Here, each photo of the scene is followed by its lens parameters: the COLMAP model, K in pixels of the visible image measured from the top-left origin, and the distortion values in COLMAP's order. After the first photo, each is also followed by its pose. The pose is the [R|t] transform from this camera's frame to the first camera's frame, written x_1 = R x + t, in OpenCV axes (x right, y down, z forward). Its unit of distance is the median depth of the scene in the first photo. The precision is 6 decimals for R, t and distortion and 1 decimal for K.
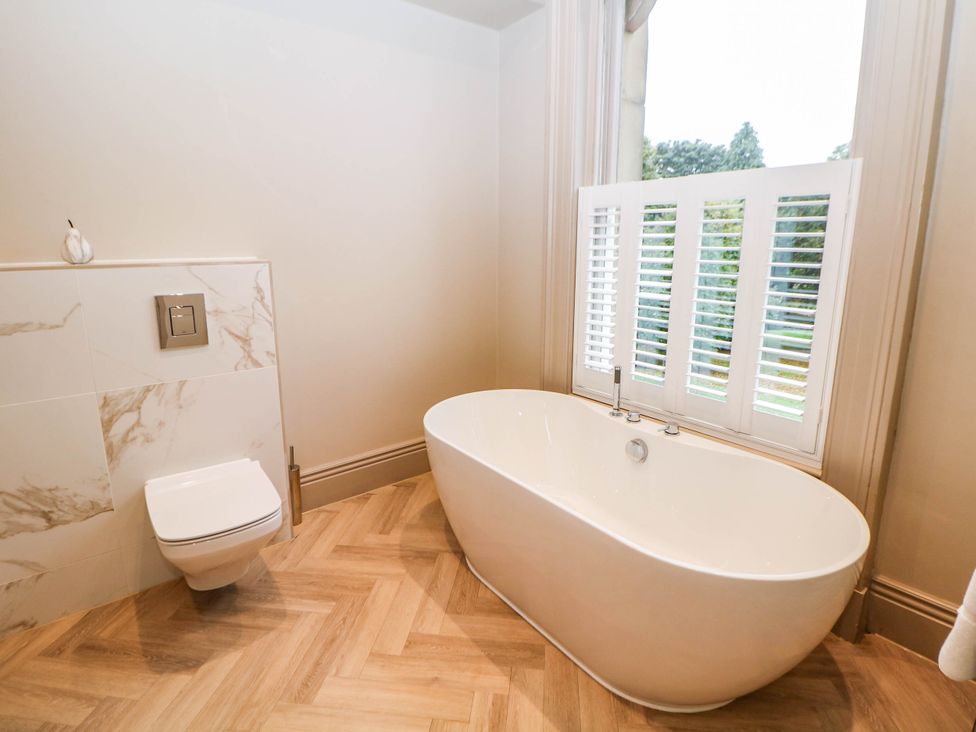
lens RADIAL K [[523.5, 0, 502.3], [0, 523.5, 338.6], [0, 0, 1]] dist [-0.002559, -0.015438]
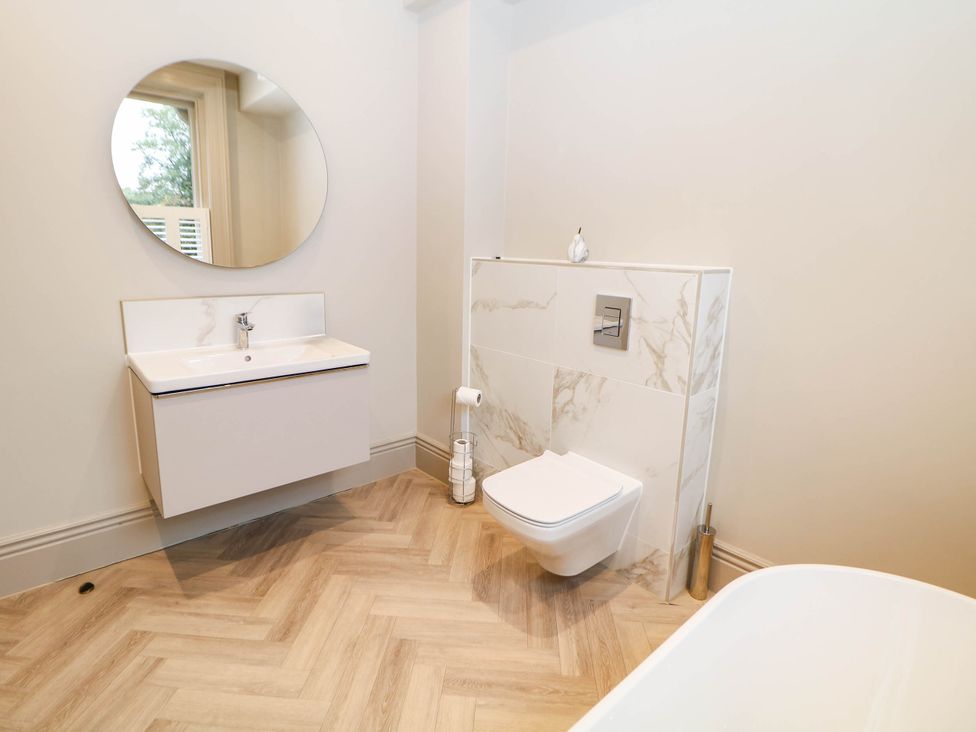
lens RADIAL K [[523.5, 0, 502.3], [0, 523.5, 338.6], [0, 0, 1]] dist [-0.002559, -0.015438]
pose [[0.015895, 0.170813, -0.985175, 0.424756], [-0.209027, 0.964097, 0.163785, -0.129531], [0.977781, 0.203325, 0.051029, 0.754734]]
